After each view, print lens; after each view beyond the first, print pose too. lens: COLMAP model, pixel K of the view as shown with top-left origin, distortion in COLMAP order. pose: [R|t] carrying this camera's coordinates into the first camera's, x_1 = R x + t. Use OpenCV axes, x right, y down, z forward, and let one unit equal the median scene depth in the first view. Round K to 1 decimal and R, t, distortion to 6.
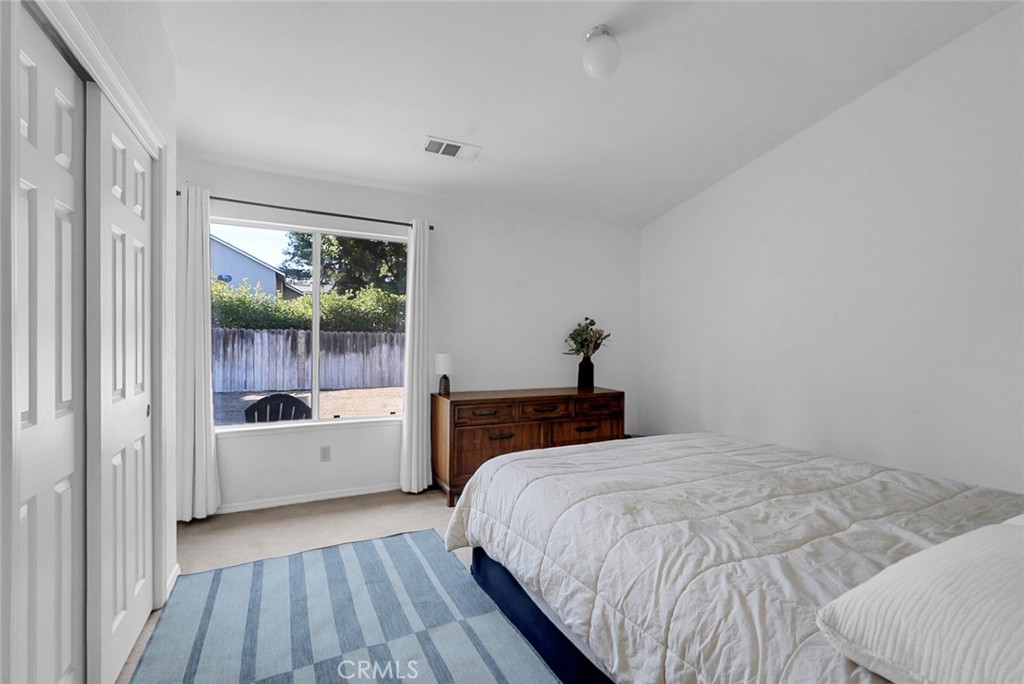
lens RADIAL K [[457.3, 0, 512.3], [0, 457.3, 342.5], [0, 0, 1]] dist [0.000139, 0.000003]
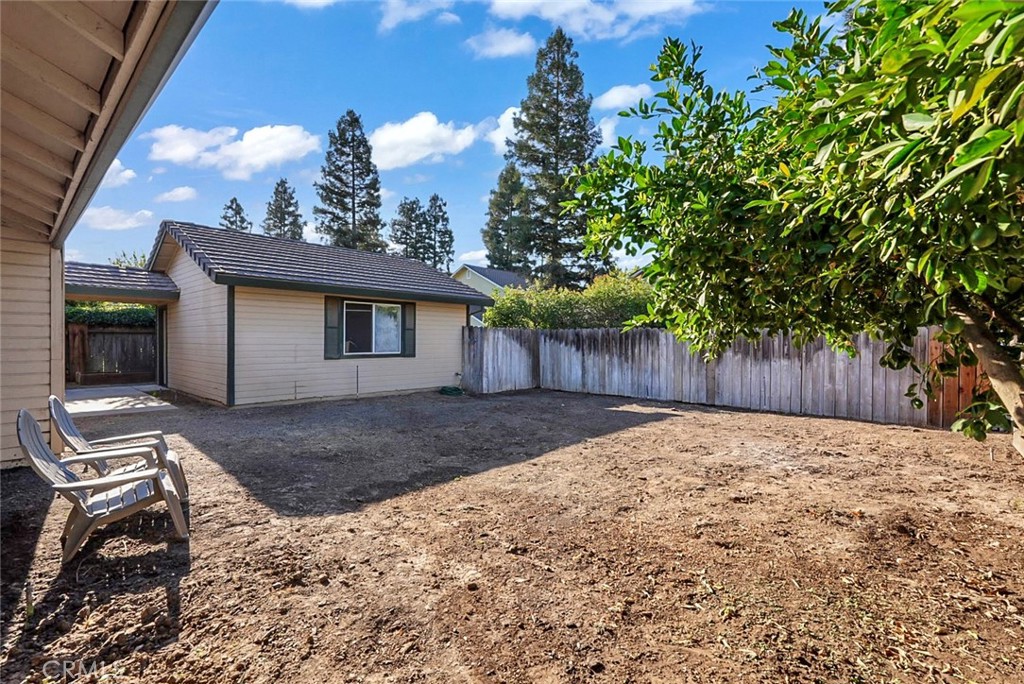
lens RADIAL K [[467.2, 0, 511.6], [0, 467.2, 341.6], [0, 0, 1]] dist [0.001386, 0.000142]
pose [[0.354179, 0.001209, -0.935177, 0.157160], [0.000566, 0.999999, 0.001507, -0.004424], [0.935177, -0.001063, 0.354178, 0.402528]]
